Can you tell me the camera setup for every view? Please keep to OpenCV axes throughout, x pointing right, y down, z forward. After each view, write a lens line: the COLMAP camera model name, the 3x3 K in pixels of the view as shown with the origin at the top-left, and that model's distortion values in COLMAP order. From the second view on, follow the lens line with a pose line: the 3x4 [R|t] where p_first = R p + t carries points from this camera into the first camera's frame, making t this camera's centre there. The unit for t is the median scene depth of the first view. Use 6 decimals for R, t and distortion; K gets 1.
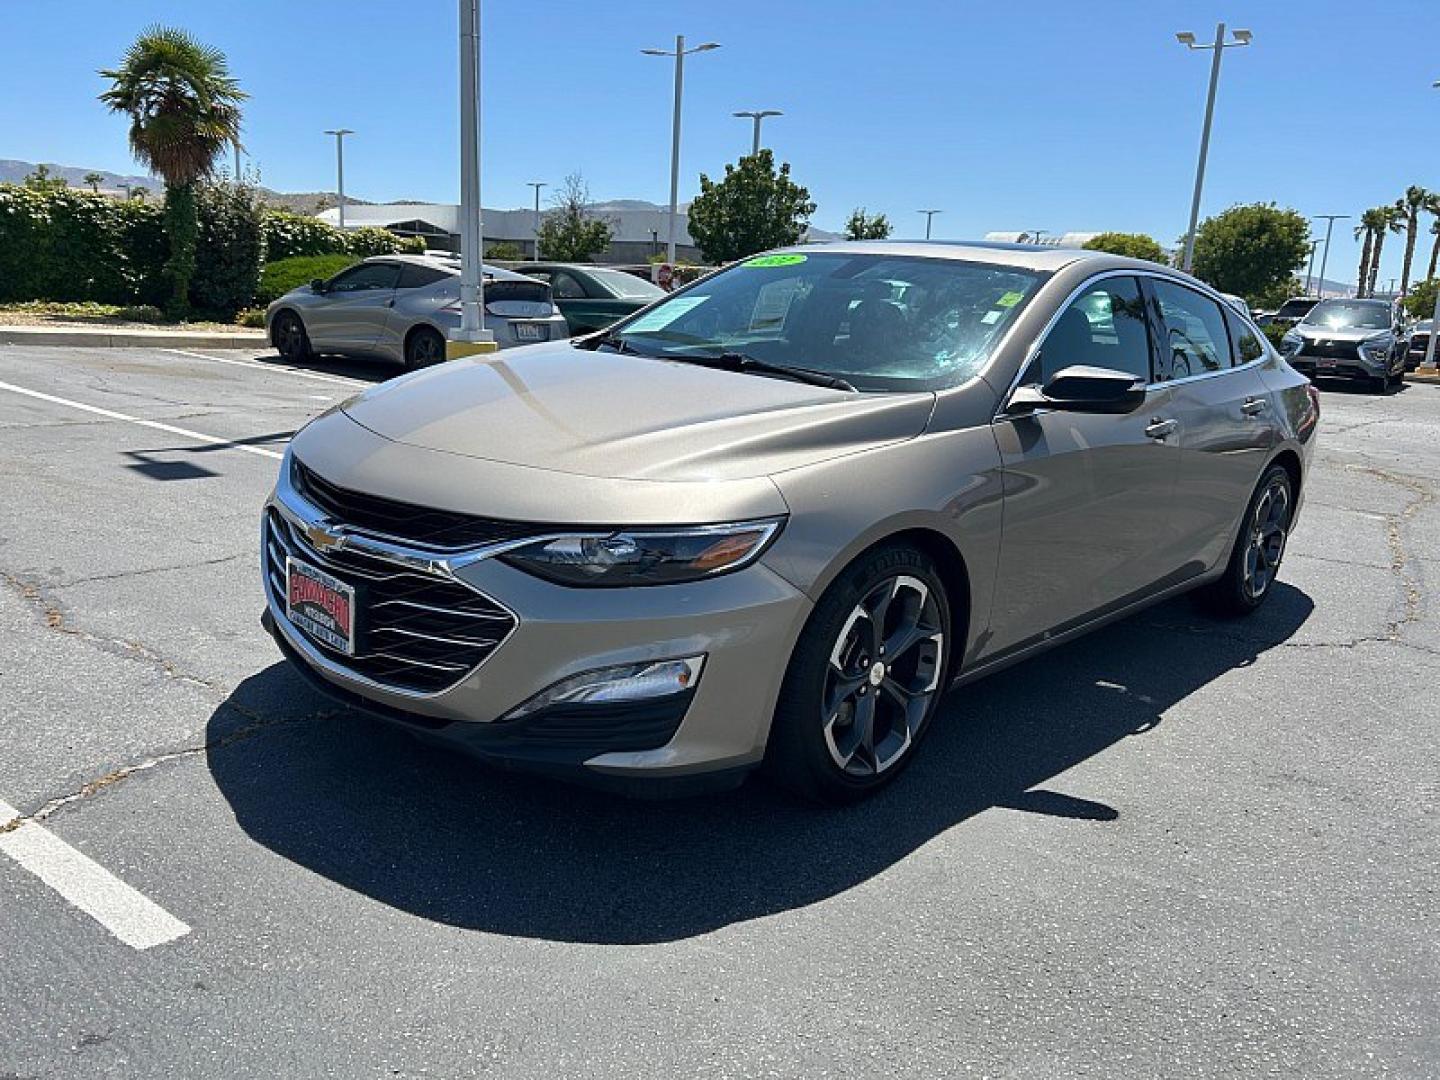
lens RADIAL K [[1081.1, 0, 709.6], [0, 1081.1, 525.5], [0, 0, 1]] dist [0.055698, -0.067050]
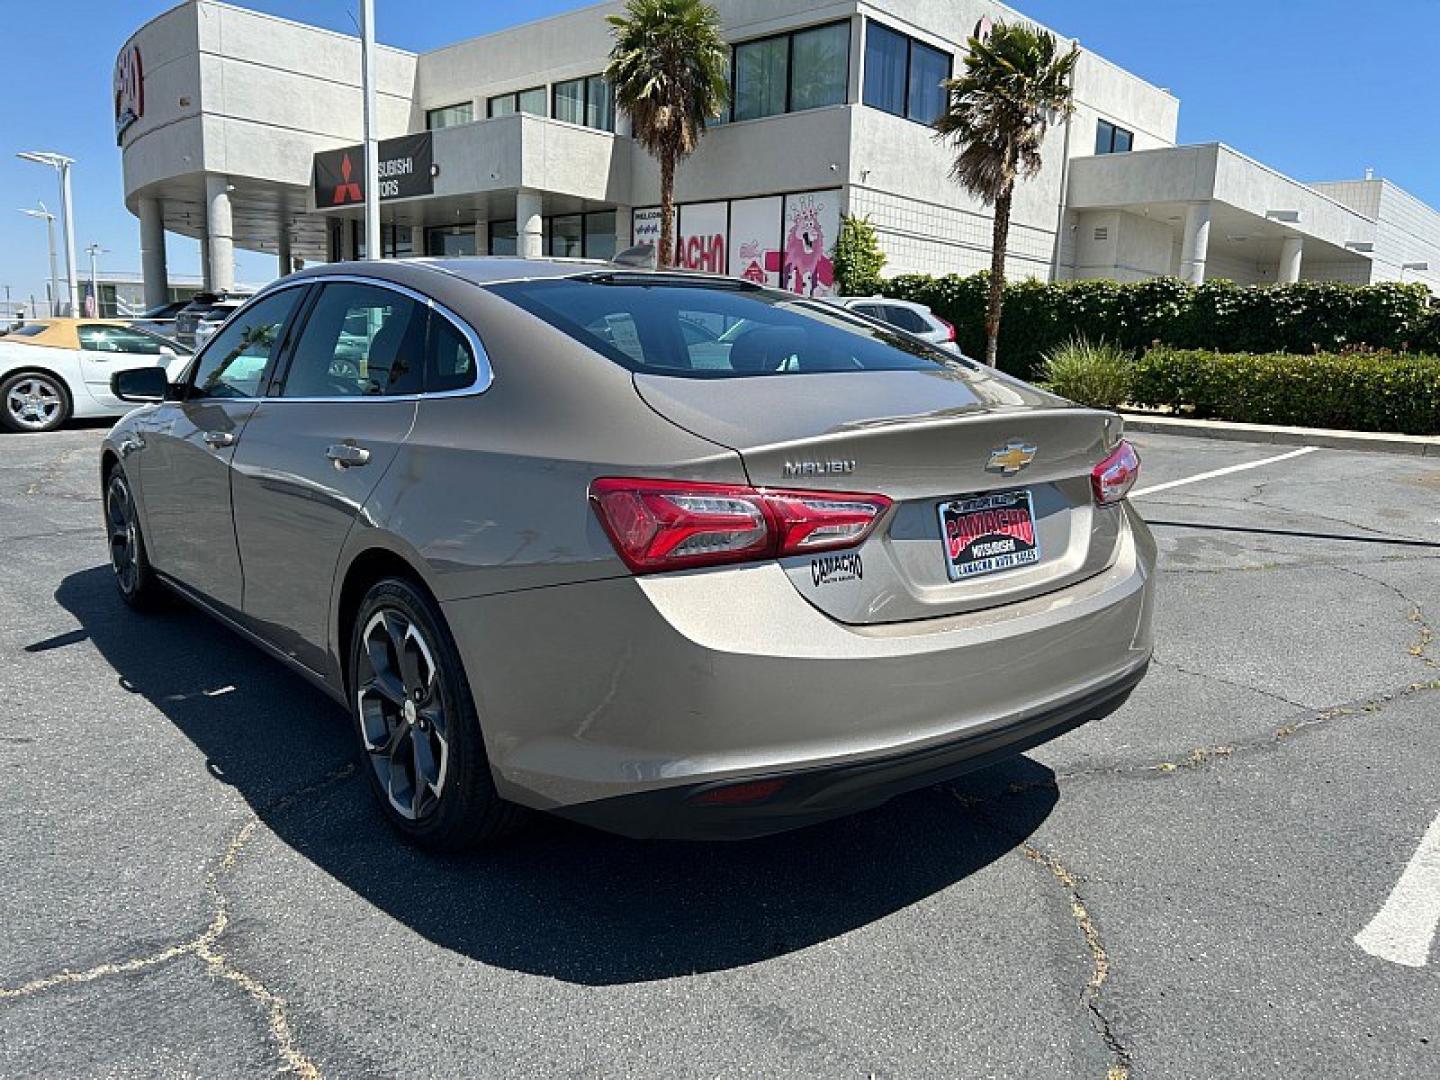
lens RADIAL K [[1072.2, 0, 717.9], [0, 1072.2, 526.2], [0, 0, 1]] dist [0.048105, -0.063228]
pose [[-0.087702, 0.097717, -0.991342, 1.379483], [-0.233870, 0.965342, 0.115844, -0.236337], [0.968304, 0.242005, -0.061809, 1.552192]]
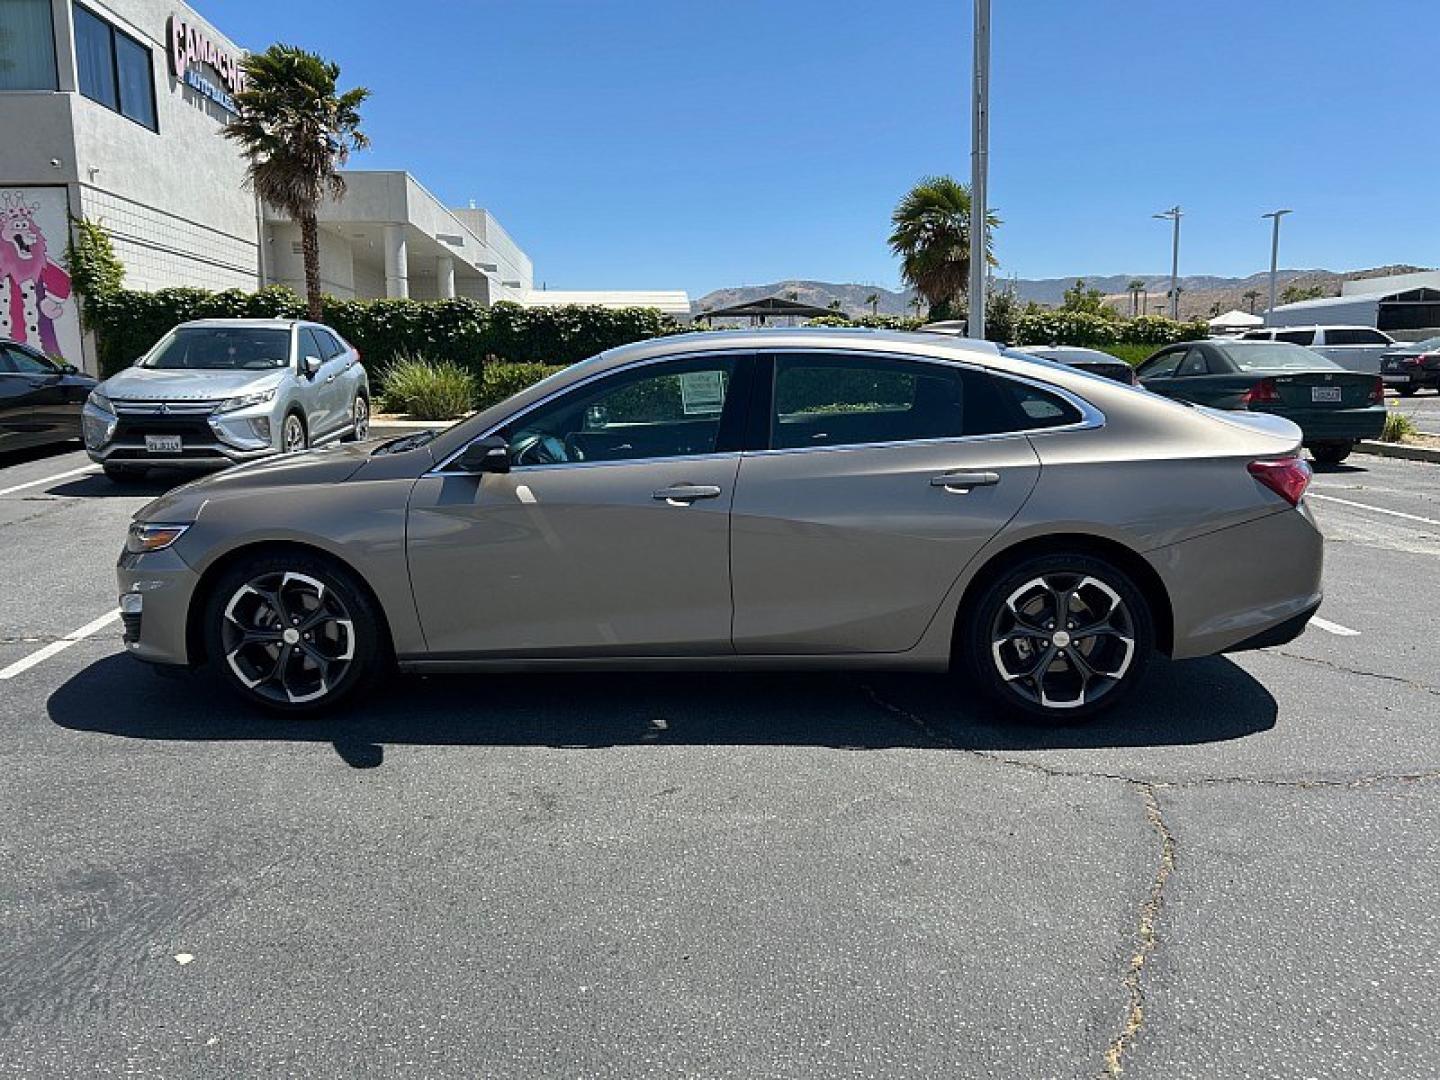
lens RADIAL K [[1081.1, 0, 709.6], [0, 1081.1, 525.5], [0, 0, 1]] dist [0.055698, -0.067050]
pose [[0.659873, 0.043779, -0.750101, 1.284340], [-0.103513, 0.994079, -0.033042, -0.022798], [0.744213, 0.099449, 0.660498, 0.306914]]
